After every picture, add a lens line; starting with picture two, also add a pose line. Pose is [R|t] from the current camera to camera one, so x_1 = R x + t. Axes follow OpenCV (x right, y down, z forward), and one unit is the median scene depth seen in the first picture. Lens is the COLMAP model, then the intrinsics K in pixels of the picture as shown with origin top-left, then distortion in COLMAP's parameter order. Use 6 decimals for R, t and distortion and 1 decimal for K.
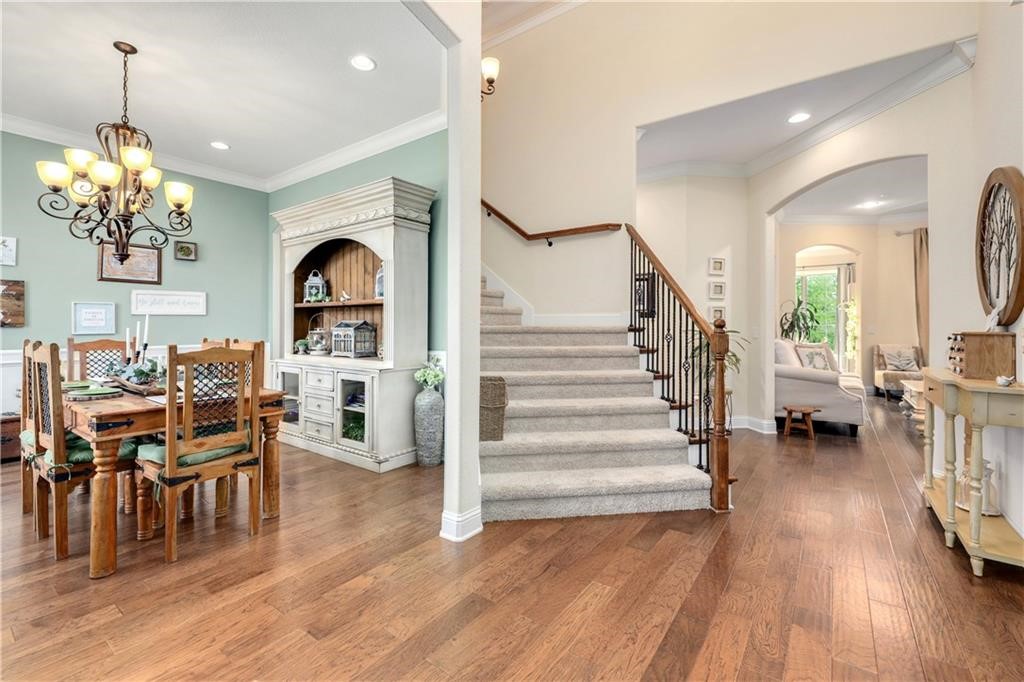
lens RADIAL K [[442.6, 0, 508.2], [0, 442.6, 331.5], [0, 0, 1]] dist [0.004114, 0.001345]
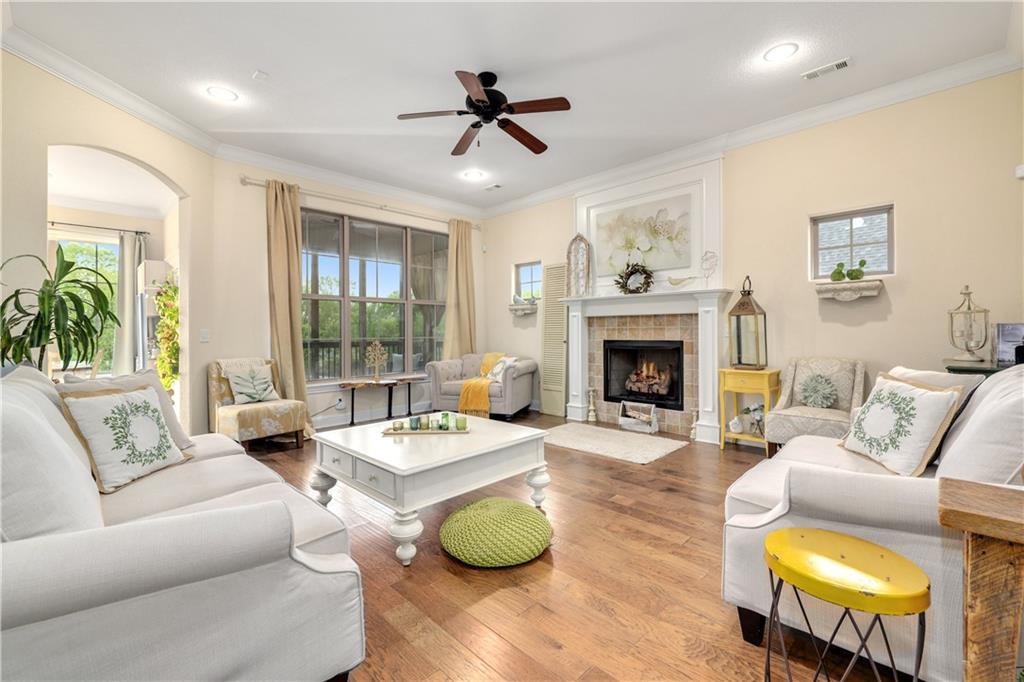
lens RADIAL K [[442.6, 0, 517.7], [0, 442.6, 334.0], [0, 0, 1]] dist [0.004114, 0.001345]
pose [[0.160632, -0.006540, 0.986993, 0.337718], [0.010380, 0.999934, 0.004936, -0.005323], [-0.986960, 0.009452, 0.160689, 0.545499]]
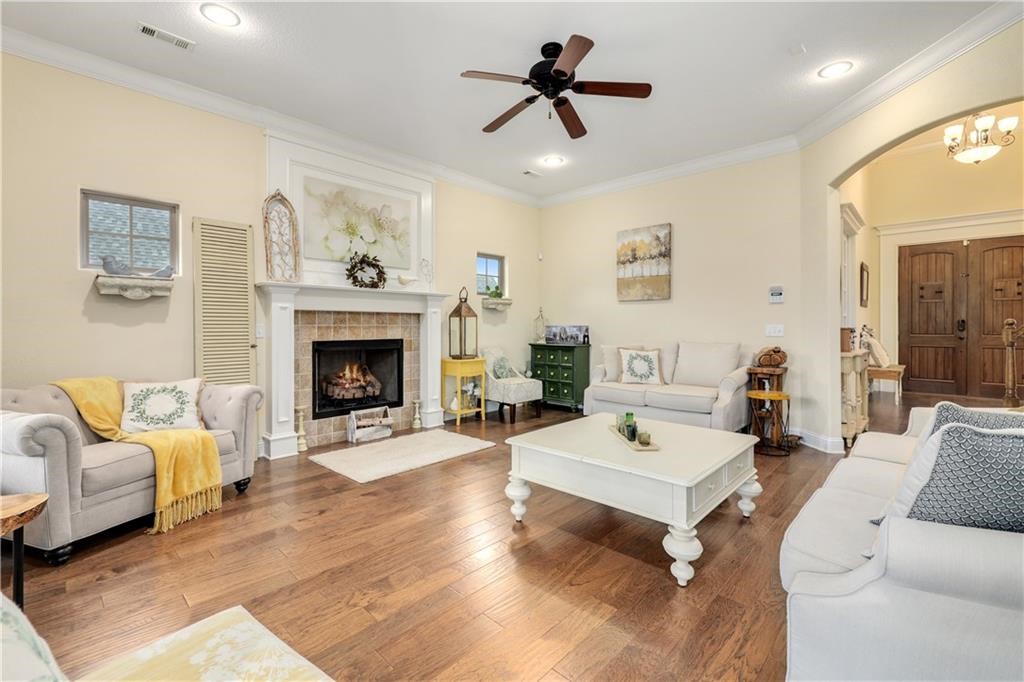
lens RADIAL K [[442.6, 0, 520.9], [0, 442.6, 331.8], [0, 0, 1]] dist [0.004114, 0.001345]
pose [[-0.990556, 0.002862, 0.137082, 0.688950], [0.004775, 0.999896, 0.013626, -0.008376], [-0.137028, 0.014152, -0.990466, 0.984653]]
